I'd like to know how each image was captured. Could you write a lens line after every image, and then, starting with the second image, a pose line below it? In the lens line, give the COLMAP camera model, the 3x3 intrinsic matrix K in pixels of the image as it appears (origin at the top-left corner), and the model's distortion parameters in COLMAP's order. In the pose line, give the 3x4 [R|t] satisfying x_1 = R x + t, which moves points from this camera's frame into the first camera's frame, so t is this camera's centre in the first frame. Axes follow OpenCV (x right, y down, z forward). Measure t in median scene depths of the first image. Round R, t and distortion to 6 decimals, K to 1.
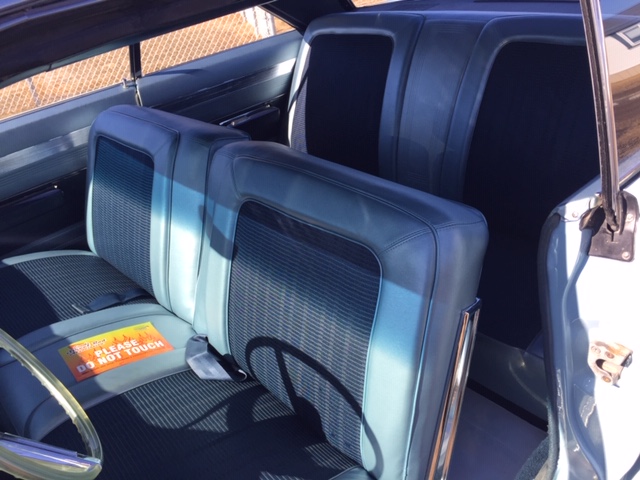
lens RADIAL K [[554.5, 0, 324.4], [0, 554.5, 241.0], [0, 0, 1]] dist [0.077931, -0.130022]
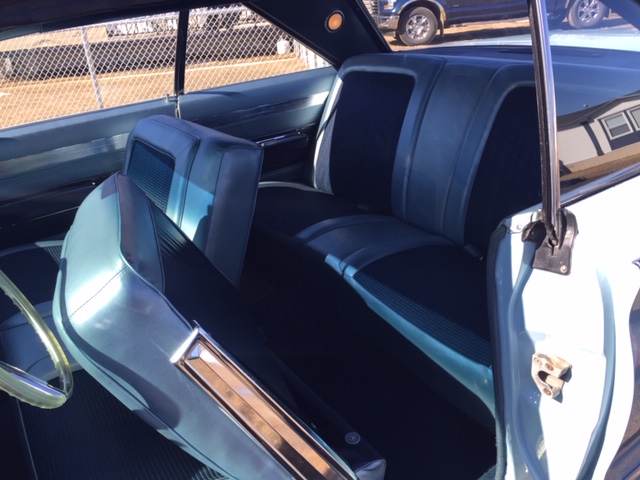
lens RADIAL K [[554.5, 0, 324.4], [0, 554.5, 241.0], [0, 0, 1]] dist [0.077931, -0.130022]
pose [[0.990538, 0.105121, -0.088228, 0.110358], [-0.111913, 0.990813, -0.075922, 0.067152], [0.079436, 0.085077, 0.993203, -0.067709]]
